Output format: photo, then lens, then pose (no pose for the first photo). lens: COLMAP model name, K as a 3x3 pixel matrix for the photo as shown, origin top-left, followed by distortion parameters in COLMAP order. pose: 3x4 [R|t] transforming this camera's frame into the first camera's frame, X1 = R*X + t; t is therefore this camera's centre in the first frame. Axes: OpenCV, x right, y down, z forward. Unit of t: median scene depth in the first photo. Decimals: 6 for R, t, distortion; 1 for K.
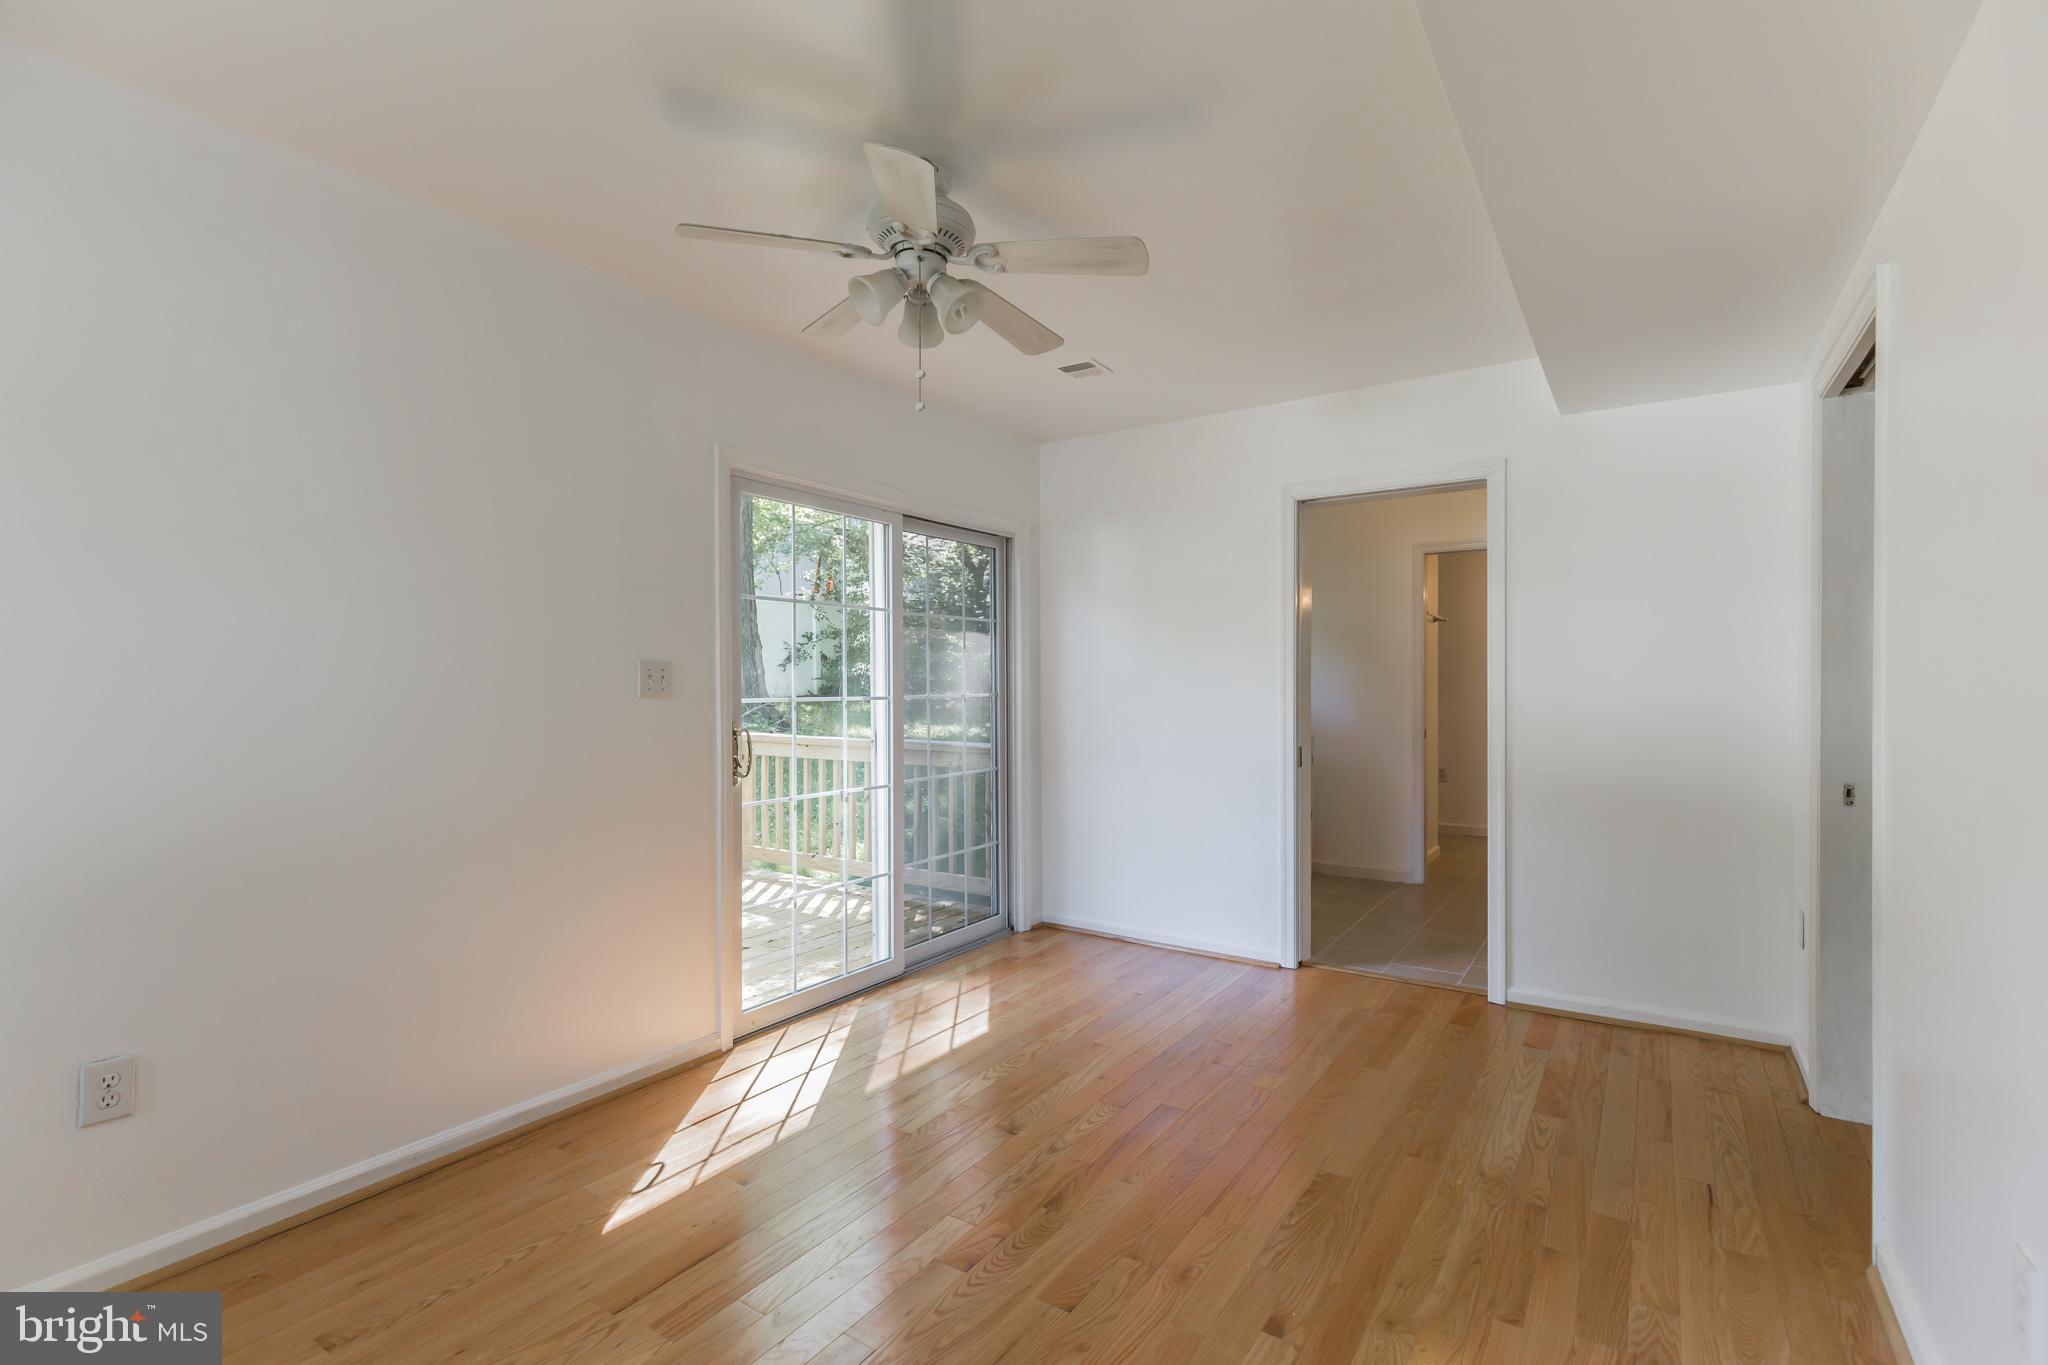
lens RADIAL K [[935.9, 0, 1030.2], [0, 935.9, 693.3], [0, 0, 1]] dist [0.000980, 0.000107]
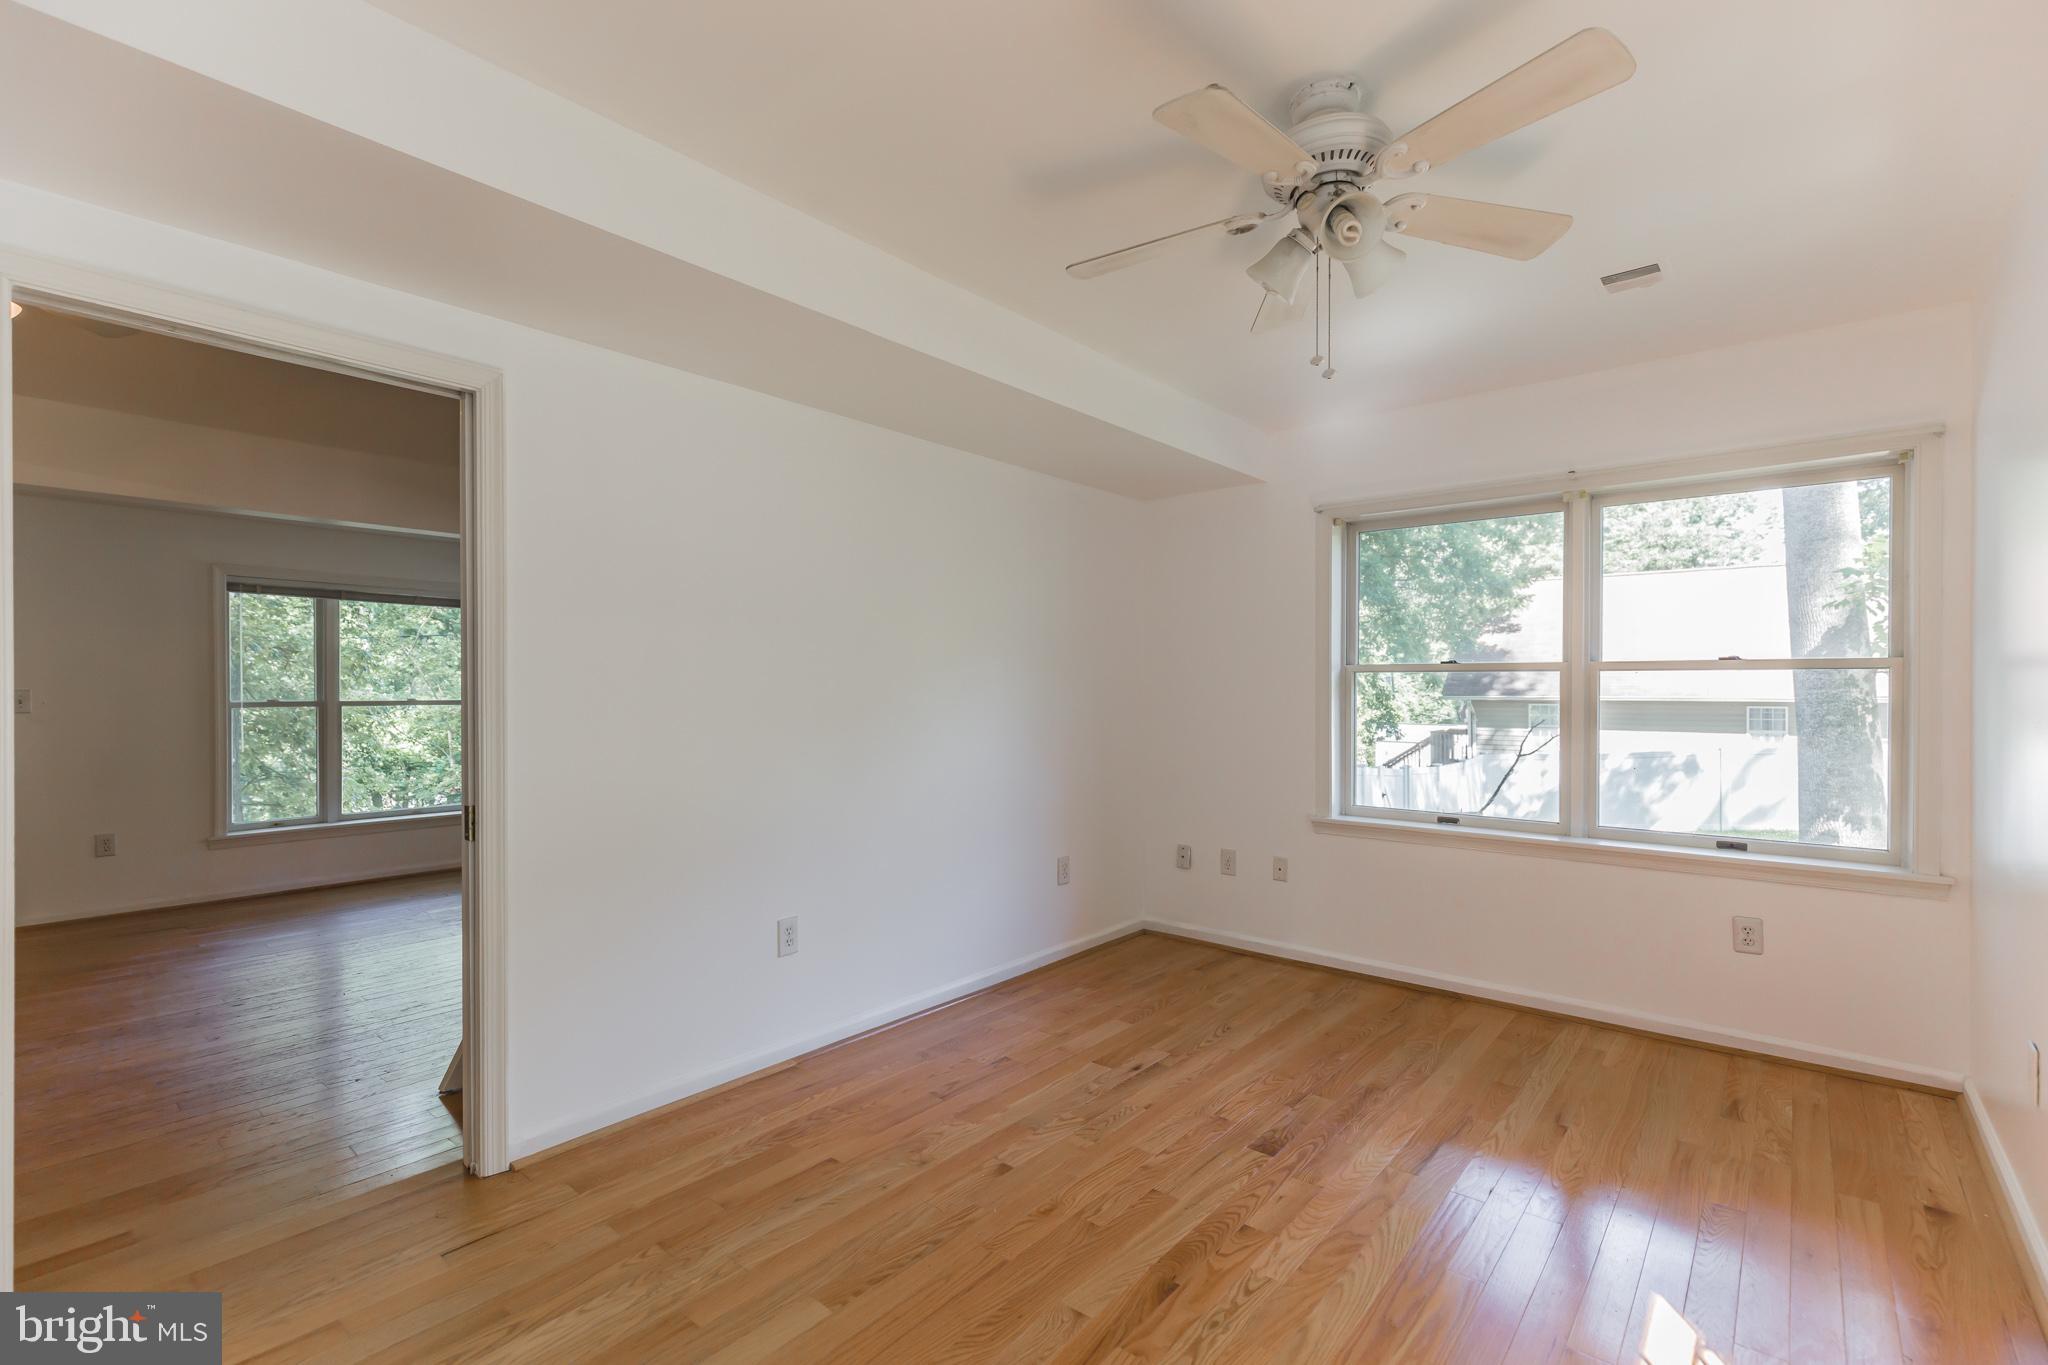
lens RADIAL K [[920.4, 0, 1030.4], [0, 920.4, 687.2], [0, 0, 1]] dist [0.003951, 0.000399]
pose [[-0.993786, -0.001178, 0.111303, 0.051973], [-0.000585, 0.999985, 0.005357, -0.028341], [-0.111308, 0.005259, -0.993772, 1.687418]]
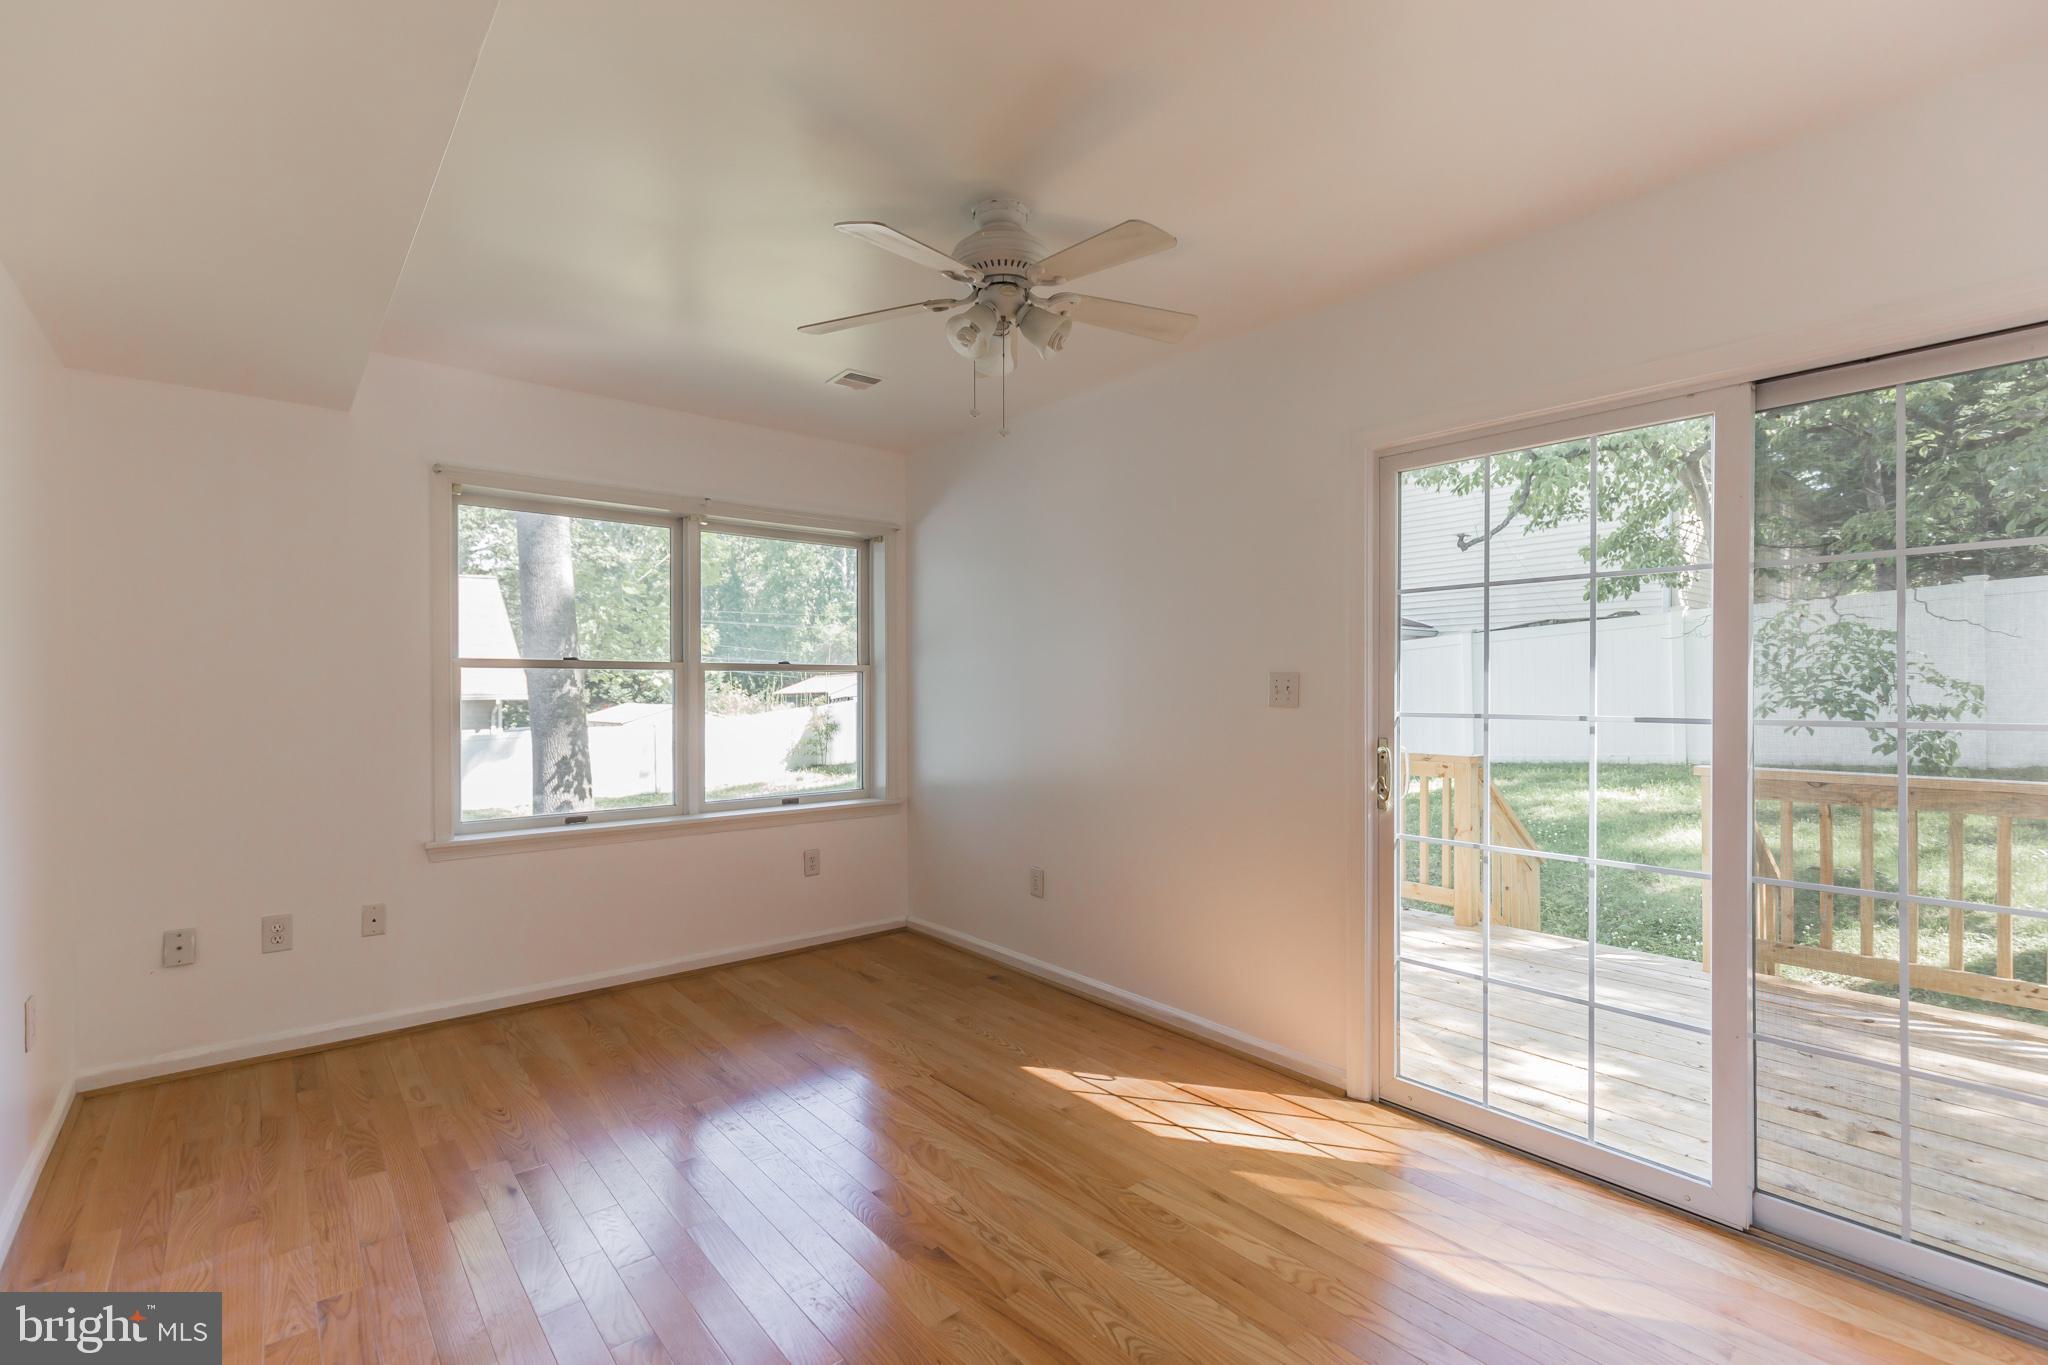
lens RADIAL K [[920.4, 0, 1030.4], [0, 920.4, 687.2], [0, 0, 1]] dist [0.003951, 0.000399]
pose [[-0.287395, 0.004108, -0.957803, 0.790729], [-0.003751, 0.999978, 0.005414, -0.027087], [0.957805, 0.005148, -0.287374, 1.210870]]
